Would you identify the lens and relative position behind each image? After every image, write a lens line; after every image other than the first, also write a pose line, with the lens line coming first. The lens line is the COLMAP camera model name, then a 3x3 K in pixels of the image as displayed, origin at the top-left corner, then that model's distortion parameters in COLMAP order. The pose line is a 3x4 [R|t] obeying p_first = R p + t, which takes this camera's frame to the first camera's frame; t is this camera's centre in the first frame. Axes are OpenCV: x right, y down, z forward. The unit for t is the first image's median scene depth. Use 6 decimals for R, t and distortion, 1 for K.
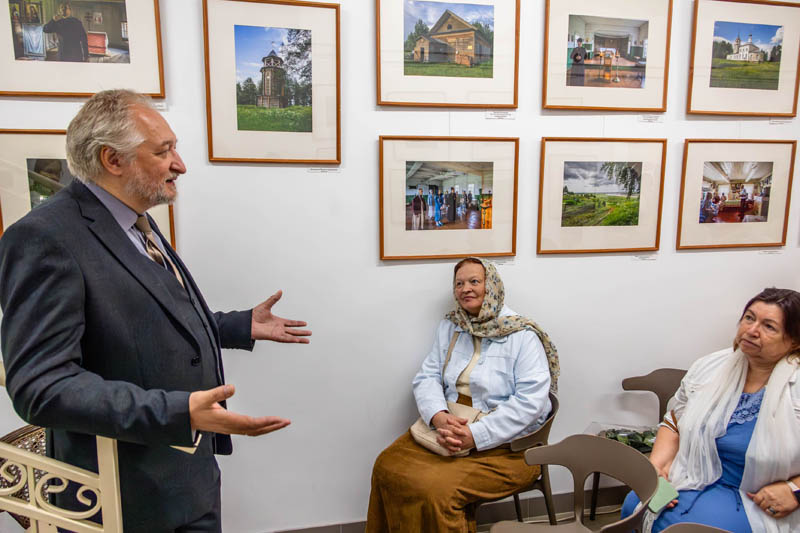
lens RADIAL K [[586.6, 0, 400.0], [0, 586.6, 266.5], [0, 0, 1]] dist [0.007000, 0.000895]
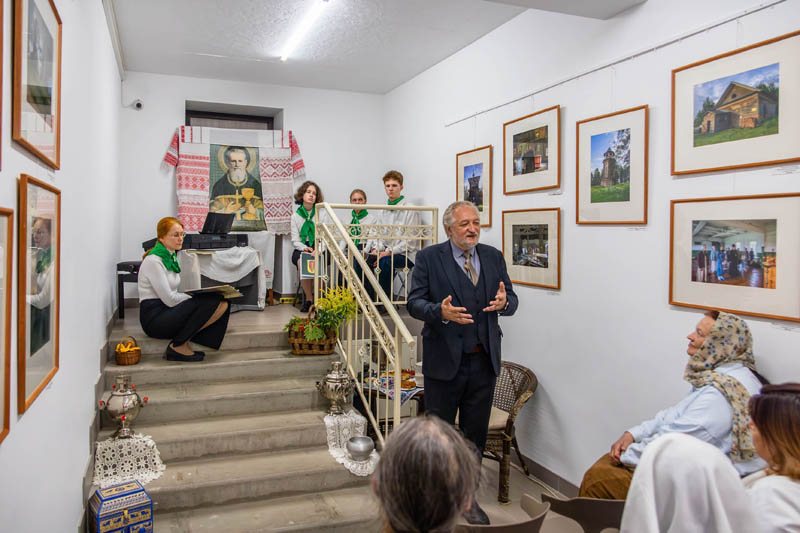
lens RADIAL K [[556.9, 0, 346.7], [0, 556.9, 252.1], [0, 0, 1]] dist [0.001431, -0.006990]
pose [[0.116676, 0.034172, -0.992582, 1.053008], [-0.148935, 0.988709, 0.016531, -0.038887], [0.981939, 0.145901, 0.120448, 0.232532]]
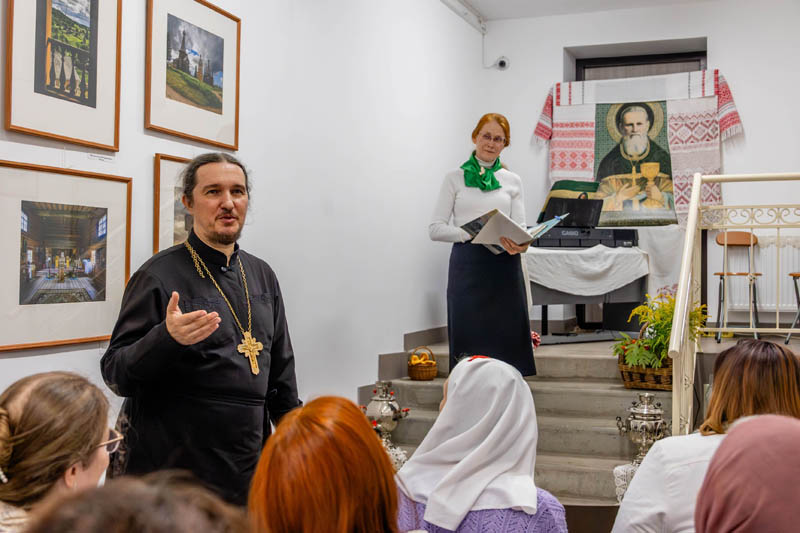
lens RADIAL K [[977.5, 0, 400.0], [0, 977.5, 266.5], [0, 0, 1]] dist [-0.006456, -0.017817]
pose [[-0.531436, 0.006024, -0.847077, 1.420957], [-0.114715, 0.990251, 0.079011, -0.050337], [0.839295, 0.139161, -0.525564, 1.015468]]
